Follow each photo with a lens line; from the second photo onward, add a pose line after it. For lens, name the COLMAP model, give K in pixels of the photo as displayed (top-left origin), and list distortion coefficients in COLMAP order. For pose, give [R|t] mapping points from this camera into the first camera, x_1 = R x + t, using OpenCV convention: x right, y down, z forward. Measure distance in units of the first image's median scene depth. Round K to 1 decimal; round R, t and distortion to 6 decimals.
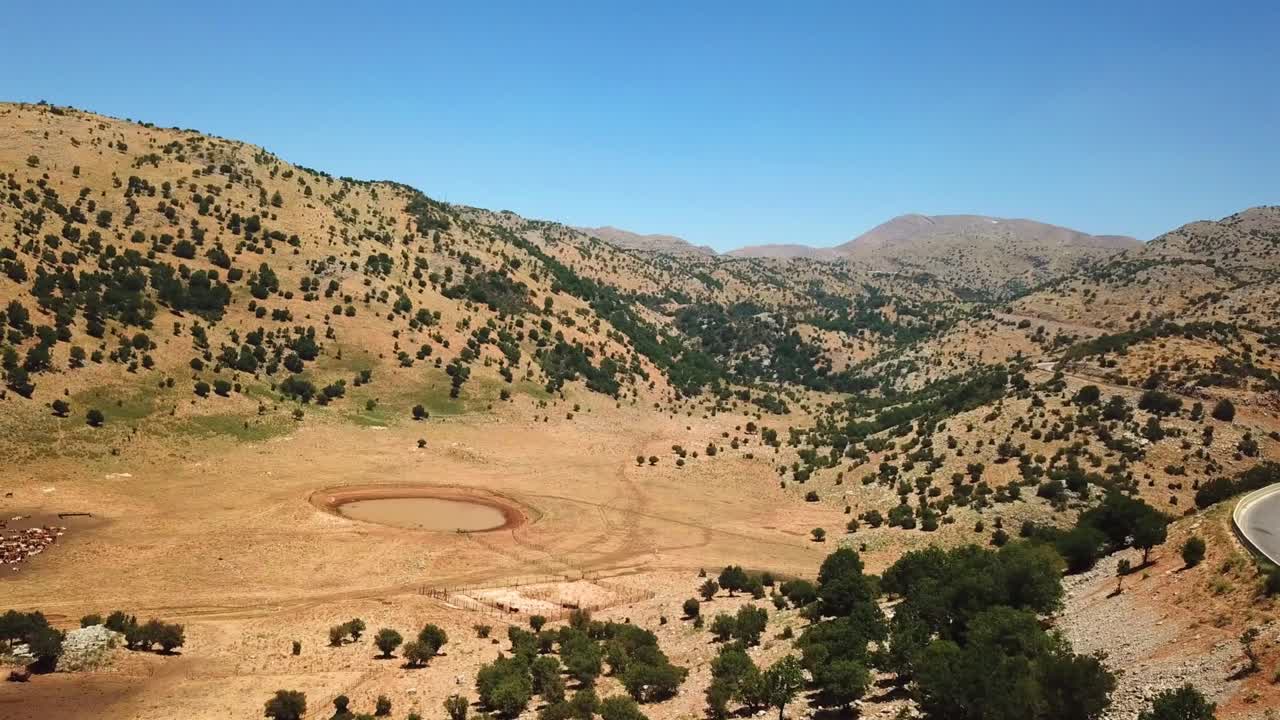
lens RADIAL K [[1050.7, 0, 640.0], [0, 1050.7, 360.0], [0, 0, 1]] dist [-0.004934, 0.000117]
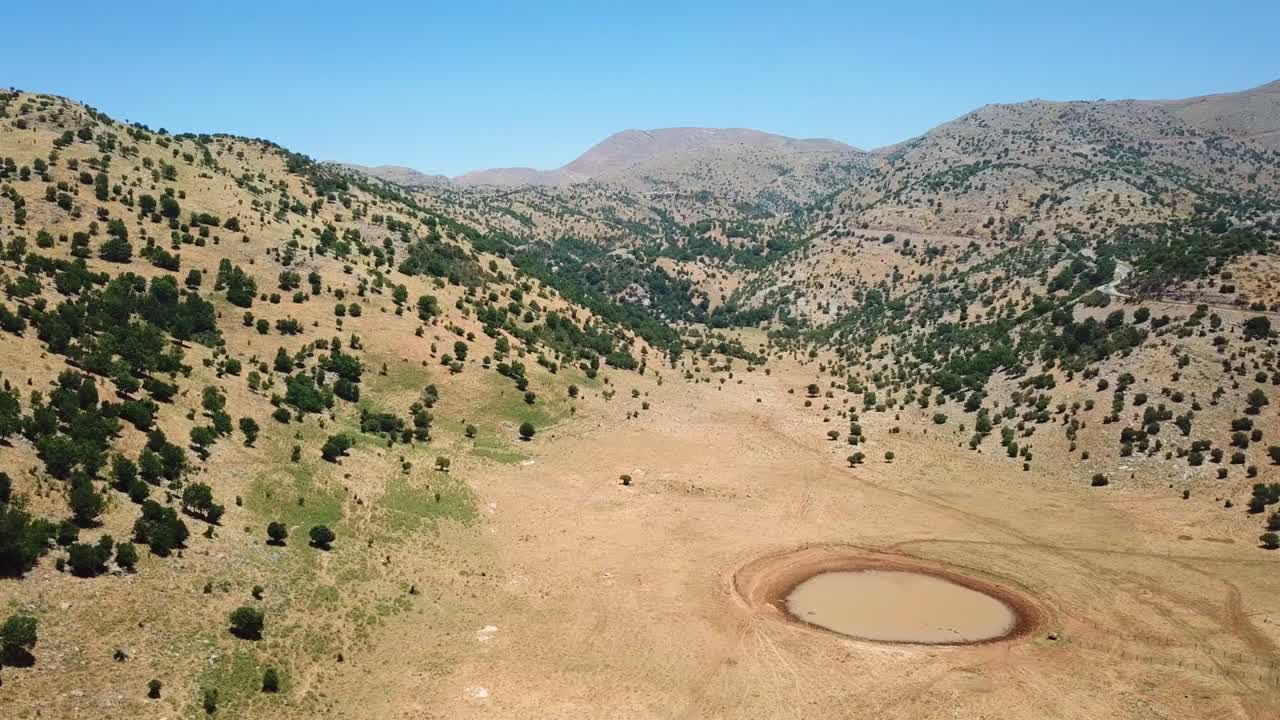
lens RADIAL K [[1050.7, 0, 640.0], [0, 1050.7, 360.0], [0, 0, 1]] dist [-0.004934, 0.000117]
pose [[0.952202, -0.119508, 0.281123, -0.160424], [0.098410, 0.991242, 0.088058, -0.031031], [-0.289184, -0.056184, 0.955623, 0.095907]]
